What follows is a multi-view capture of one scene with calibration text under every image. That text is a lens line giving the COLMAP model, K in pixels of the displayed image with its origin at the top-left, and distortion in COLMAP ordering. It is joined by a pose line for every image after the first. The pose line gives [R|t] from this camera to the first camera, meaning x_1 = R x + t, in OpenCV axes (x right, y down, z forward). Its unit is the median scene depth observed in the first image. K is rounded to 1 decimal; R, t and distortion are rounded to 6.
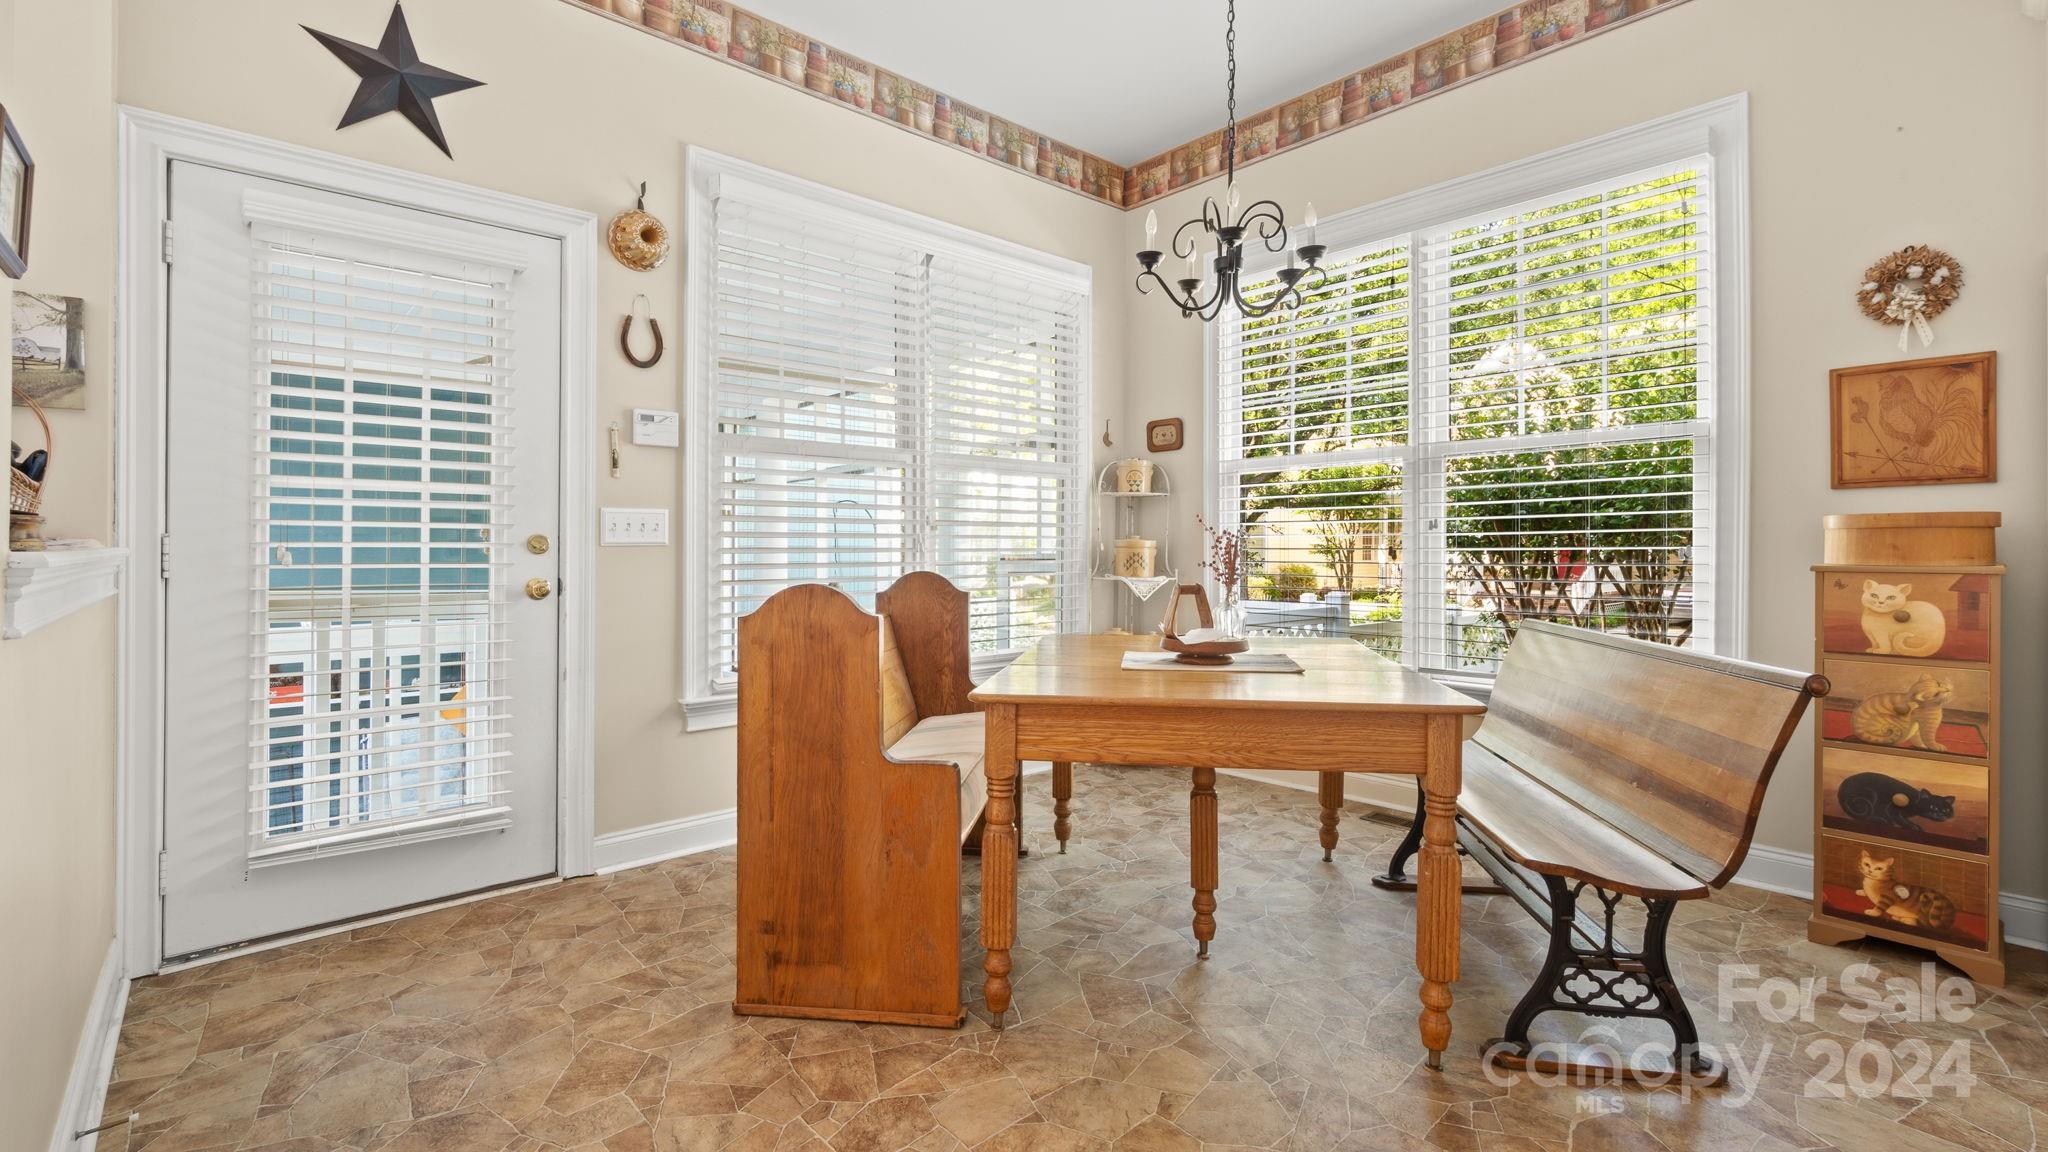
lens RADIAL K [[894.3, 0, 1029.7], [0, 894.3, 546.3], [0, 0, 1]] dist [0.000246, -0.000102]
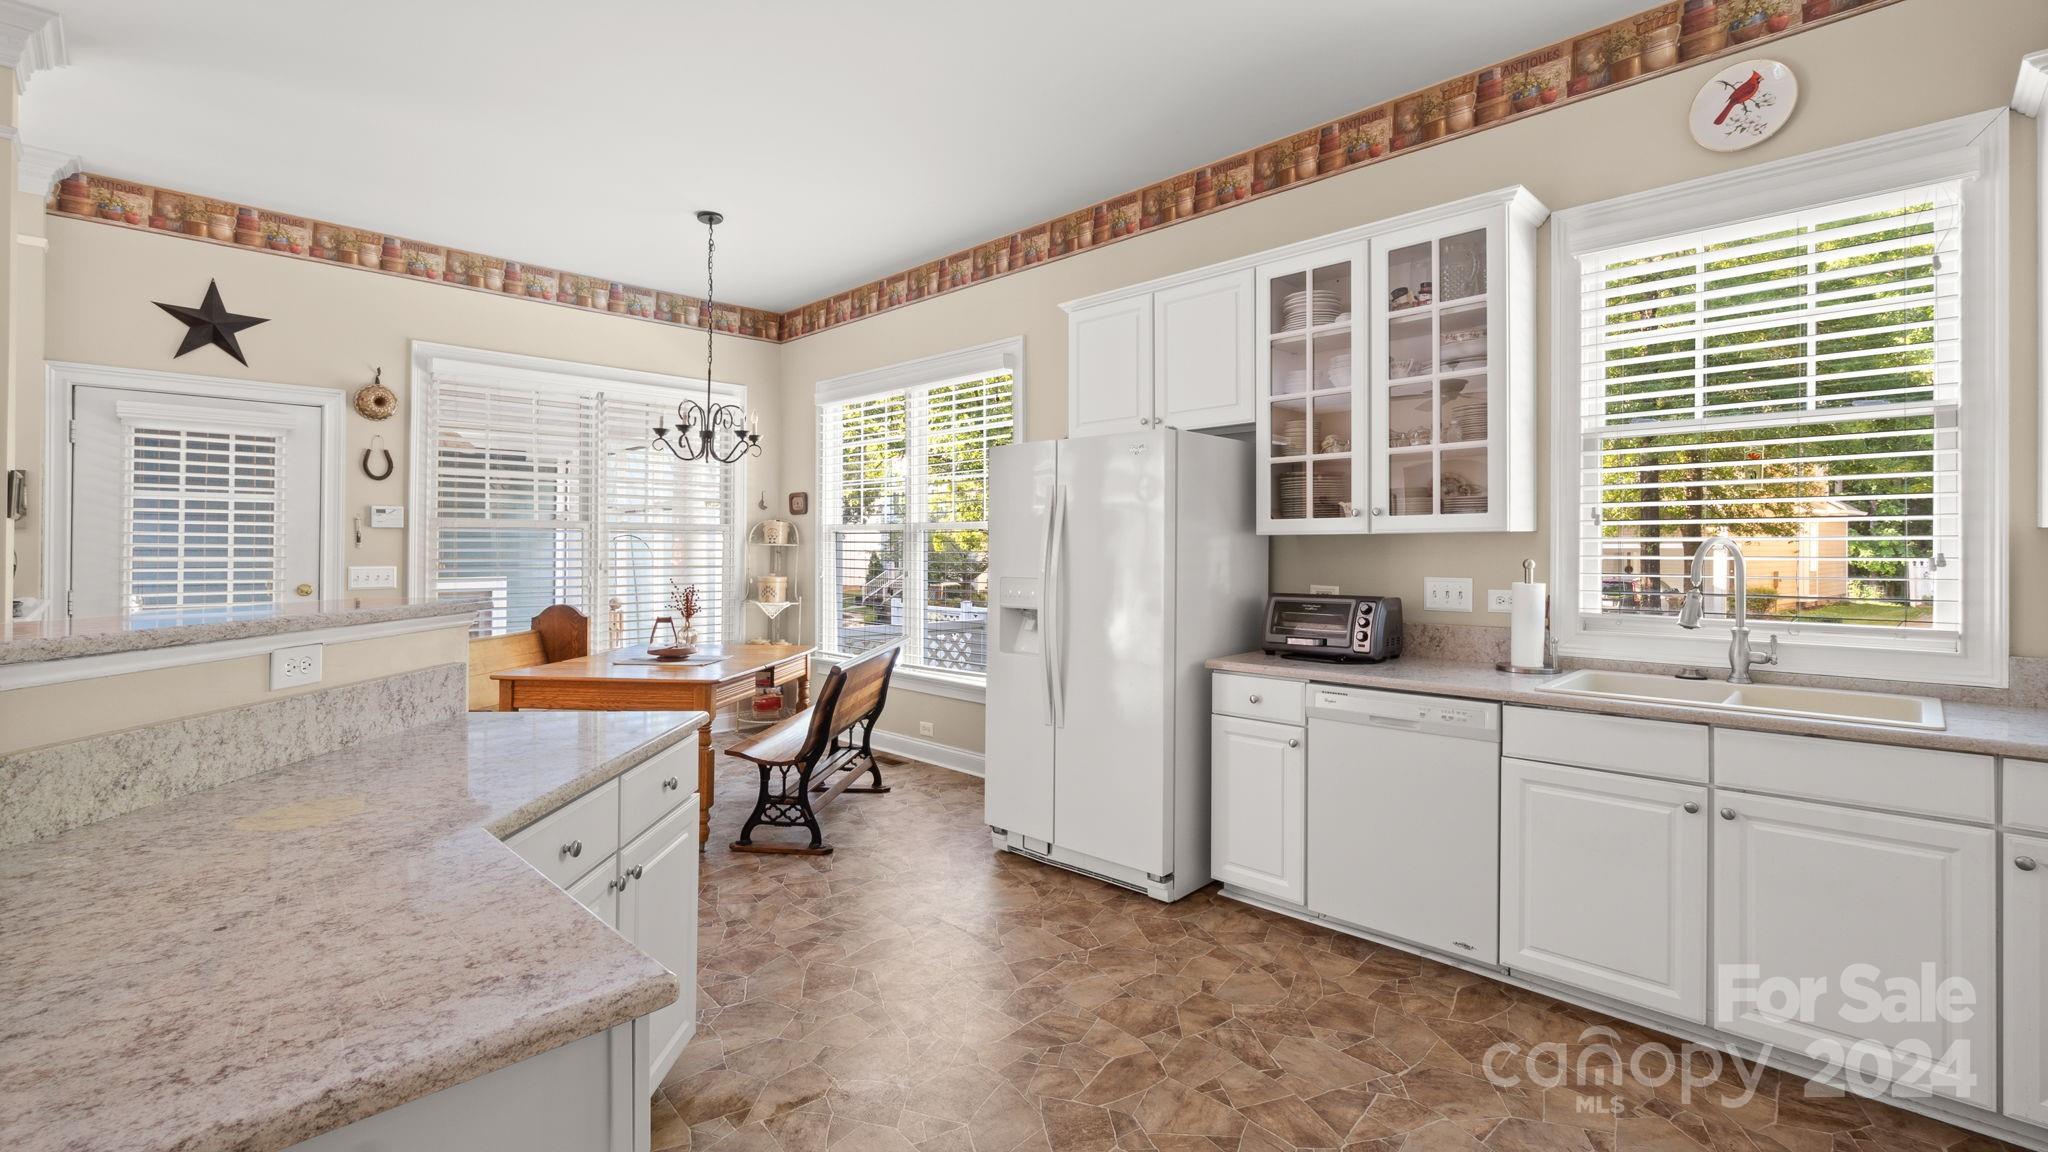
lens RADIAL K [[897.5, 0, 1027.5], [0, 897.5, 546.2], [0, 0, 1]] dist [0.000124, -0.000110]
pose [[0.998713, 0.005654, 0.050410, 0.672754], [-0.005706, 0.999983, 0.000892, -0.087982], [-0.050404, -0.001178, 0.998728, -0.700111]]
